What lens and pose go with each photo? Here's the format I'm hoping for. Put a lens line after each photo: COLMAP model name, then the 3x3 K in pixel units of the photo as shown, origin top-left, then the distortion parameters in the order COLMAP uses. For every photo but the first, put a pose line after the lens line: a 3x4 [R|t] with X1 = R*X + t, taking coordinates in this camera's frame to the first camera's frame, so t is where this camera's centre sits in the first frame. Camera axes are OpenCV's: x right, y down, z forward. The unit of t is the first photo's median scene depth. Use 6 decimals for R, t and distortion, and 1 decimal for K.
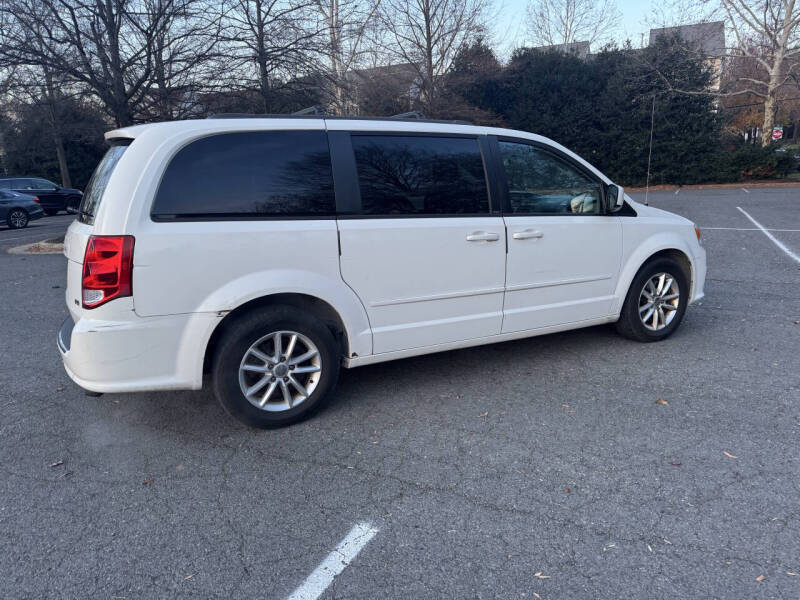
lens RADIAL K [[583.6, 0, 395.5], [0, 583.6, 265.9], [0, 0, 1]] dist [0.045114, -0.060138]
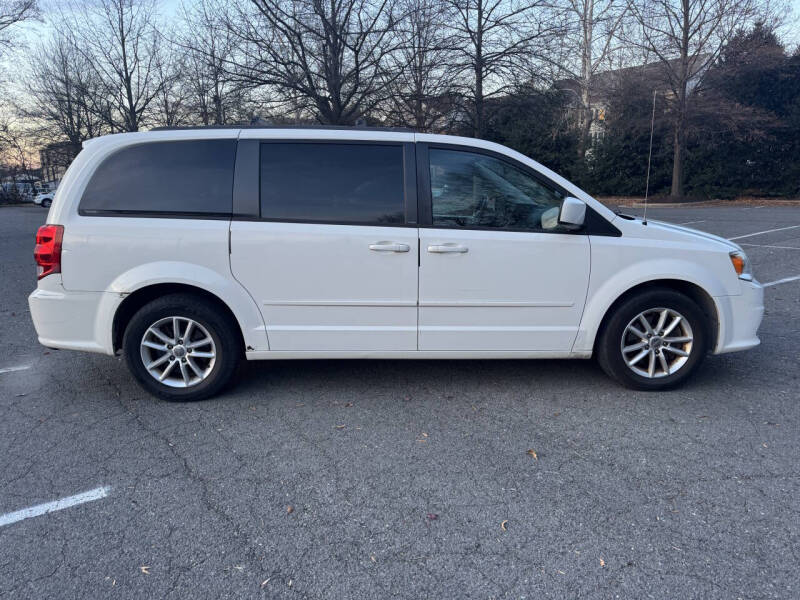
lens RADIAL K [[583.6, 0, 395.5], [0, 583.6, 265.9], [0, 0, 1]] dist [0.045114, -0.060138]
pose [[0.898402, 0.081296, -0.431585, 0.639050], [-0.083889, 0.996390, 0.013061, -0.035588], [0.431088, 0.024471, 0.901978, 0.146656]]
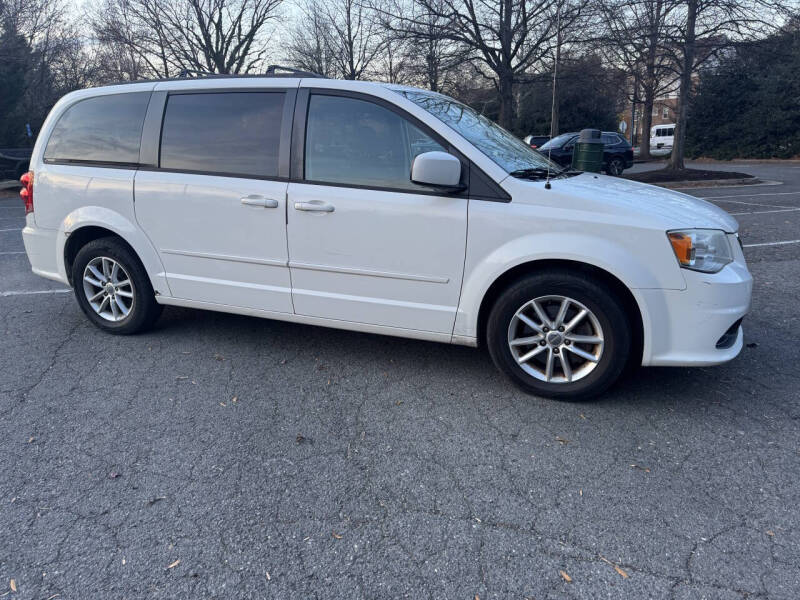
lens RADIAL K [[583.6, 0, 395.5], [0, 583.6, 265.9], [0, 0, 1]] dist [0.045114, -0.060138]
pose [[0.645577, 0.179194, -0.742375, 1.092345], [-0.130525, 0.983669, 0.123931, -0.102360], [0.752459, 0.016892, 0.658423, 0.613088]]
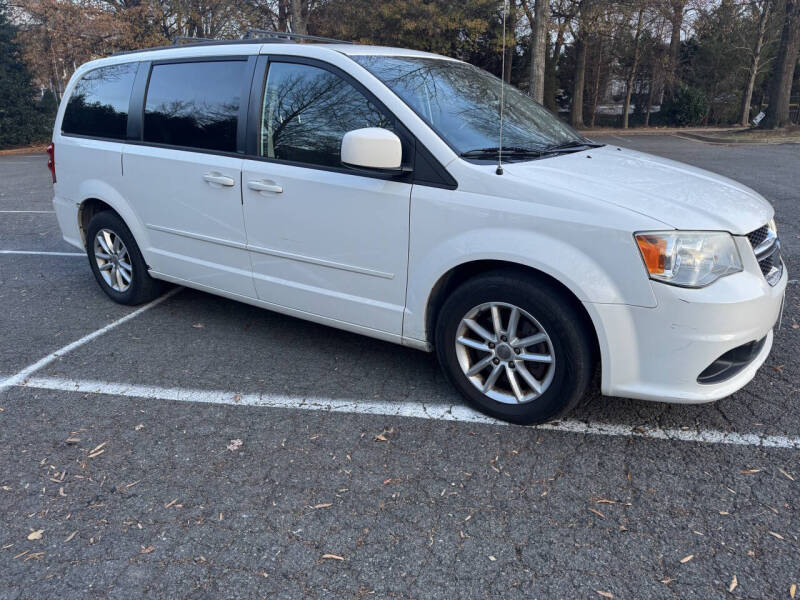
lens RADIAL K [[583.6, 0, 395.5], [0, 583.6, 265.9], [0, 0, 1]] dist [0.045114, -0.060138]
pose [[0.464279, 0.257191, -0.847525, 1.149653], [-0.131480, 0.966321, 0.221216, -0.168938], [0.875876, 0.008727, 0.482458, 0.892801]]
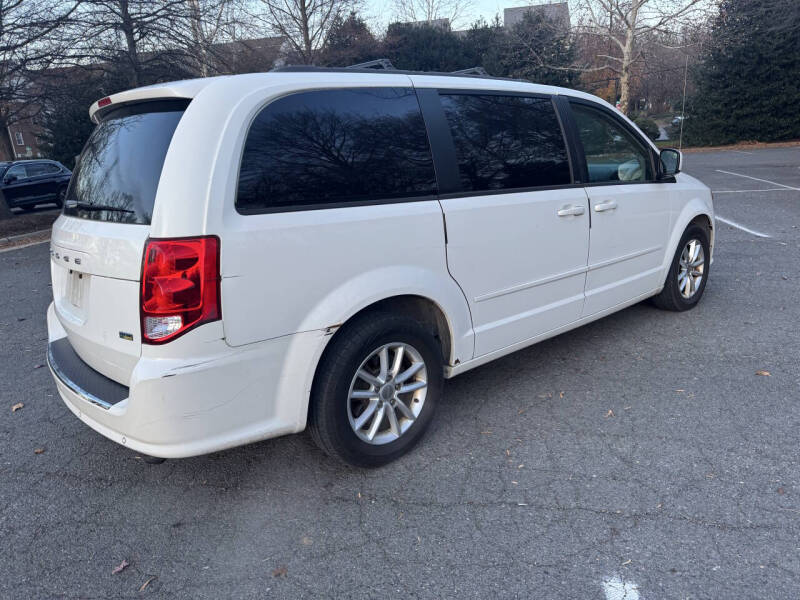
lens RADIAL K [[583.6, 0, 395.5], [0, 583.6, 265.9], [0, 0, 1]] dist [0.045114, -0.060138]
pose [[0.968921, -0.076516, 0.235240, -0.349581], [0.068805, 0.996794, 0.040829, -0.024304], [-0.237610, -0.023374, 0.971079, 0.221141]]
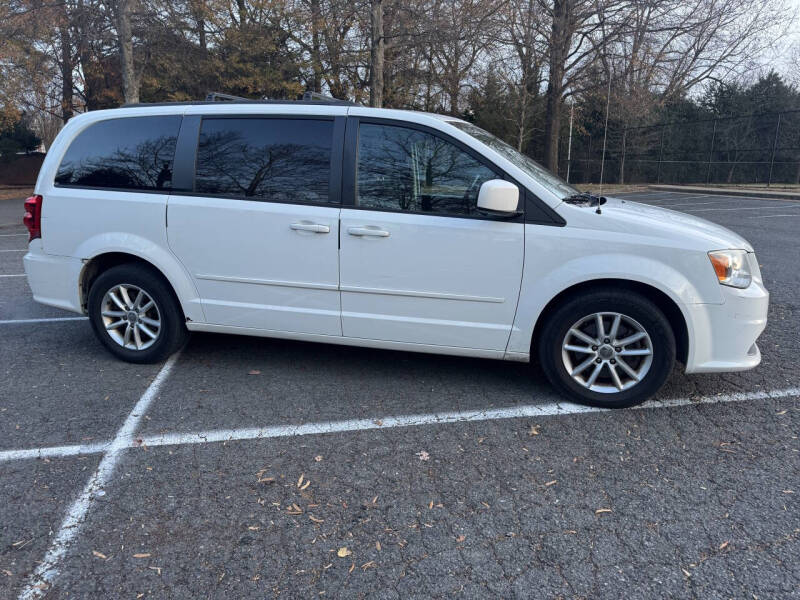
lens RADIAL K [[583.6, 0, 395.5], [0, 583.6, 265.9], [0, 0, 1]] dist [0.045114, -0.060138]
pose [[0.742745, 0.149337, -0.652708, 0.958769], [-0.124785, 0.988605, 0.084191, -0.092410], [0.657844, 0.018915, 0.752917, 0.429458]]
